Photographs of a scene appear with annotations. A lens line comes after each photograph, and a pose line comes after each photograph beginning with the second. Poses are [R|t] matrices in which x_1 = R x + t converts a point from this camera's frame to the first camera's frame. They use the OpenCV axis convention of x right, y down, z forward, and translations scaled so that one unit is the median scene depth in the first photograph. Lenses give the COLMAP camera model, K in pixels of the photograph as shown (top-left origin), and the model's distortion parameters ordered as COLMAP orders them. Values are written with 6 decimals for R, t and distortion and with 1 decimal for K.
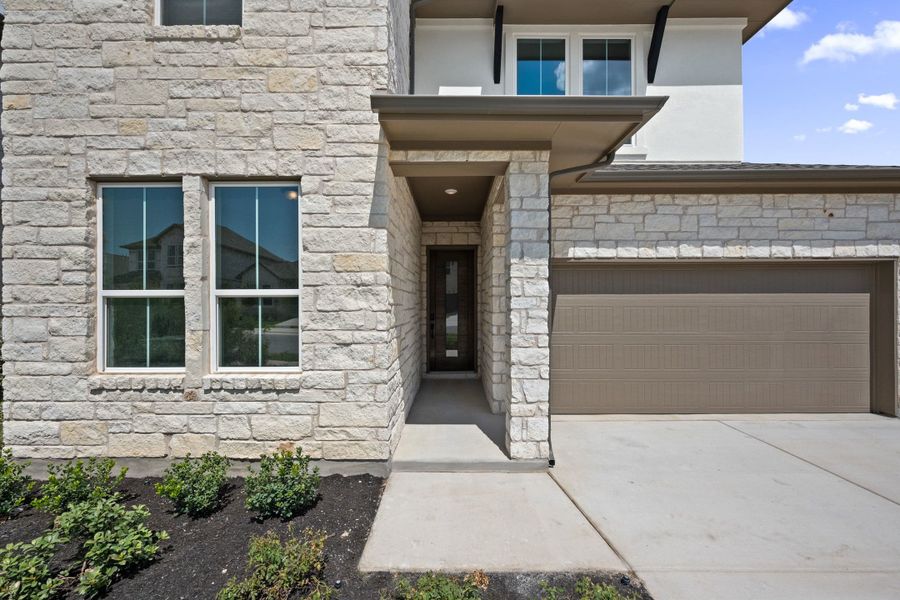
lens RADIAL K [[354.7, 0, 450.4], [0, 354.7, 301.6], [0, 0, 1]] dist [-0.004384, 0.000671]
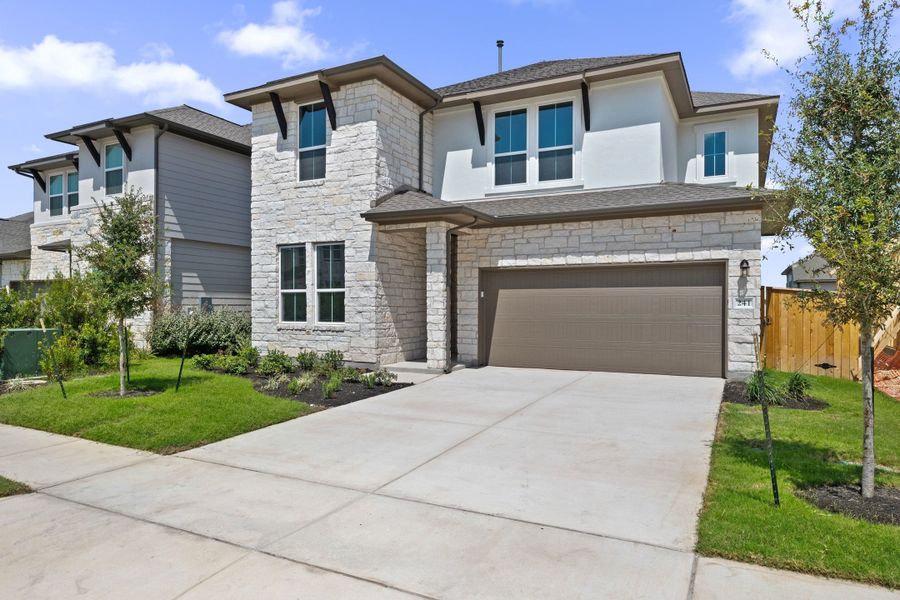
lens RADIAL K [[568.9, 0, 448.9], [0, 568.9, 300.0], [0, 0, 1]] dist [-0.020779, 0.000061]
pose [[0.890222, -0.001483, -0.455525, 1.840614], [-0.000353, 0.999992, -0.003945, 0.053322], [0.455527, 0.003673, 0.890214, -1.967053]]
